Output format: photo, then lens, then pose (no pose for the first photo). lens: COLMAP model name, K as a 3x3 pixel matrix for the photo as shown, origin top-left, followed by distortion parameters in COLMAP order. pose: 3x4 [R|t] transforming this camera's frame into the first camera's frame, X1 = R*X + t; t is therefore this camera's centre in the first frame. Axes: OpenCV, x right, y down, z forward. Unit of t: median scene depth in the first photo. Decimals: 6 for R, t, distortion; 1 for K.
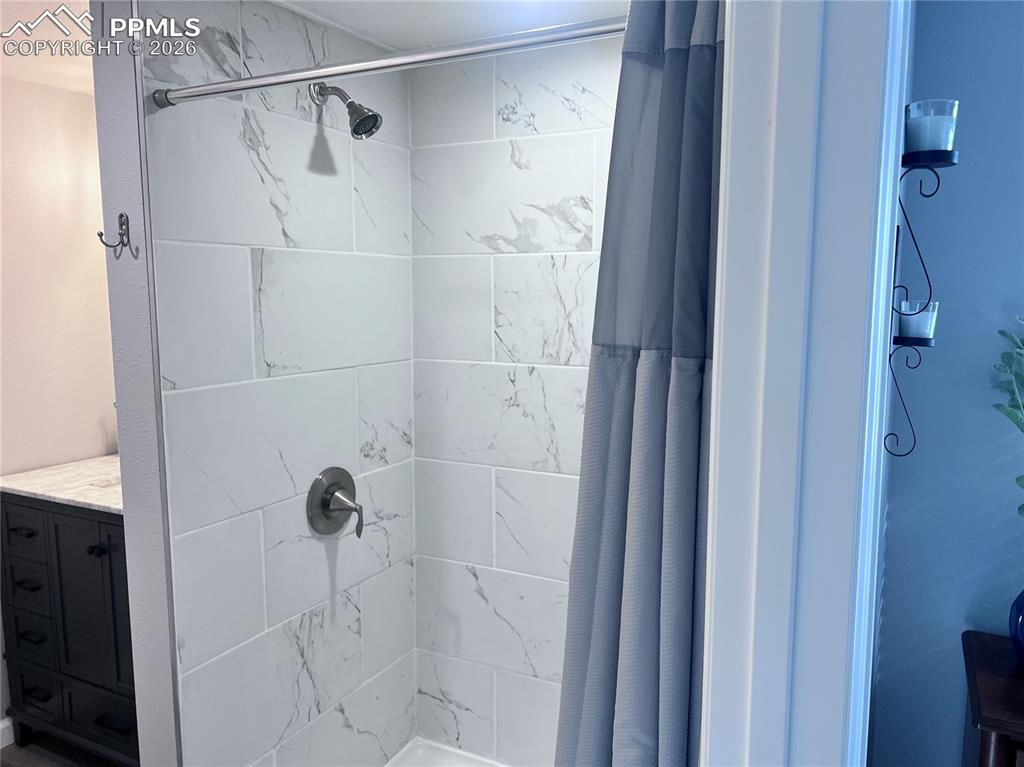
lens RADIAL K [[780.5, 0, 520.5], [0, 780.5, 380.6], [0, 0, 1]] dist [0.073340, -0.072220]
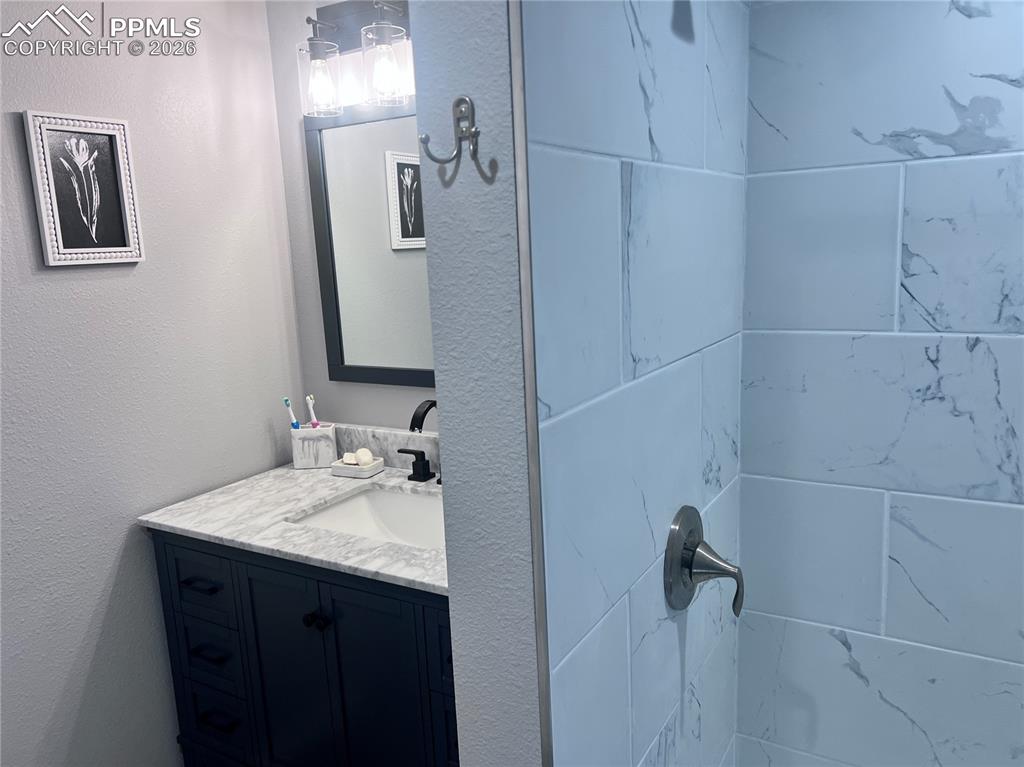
lens RADIAL K [[780.5, 0, 509.8], [0, 780.5, 388.7], [0, 0, 1]] dist [0.073340, -0.072220]
pose [[0.997666, -0.034842, -0.058733, -0.321693], [0.039062, 0.996618, 0.072290, -0.037714], [0.056015, -0.074415, 0.995653, 0.330745]]
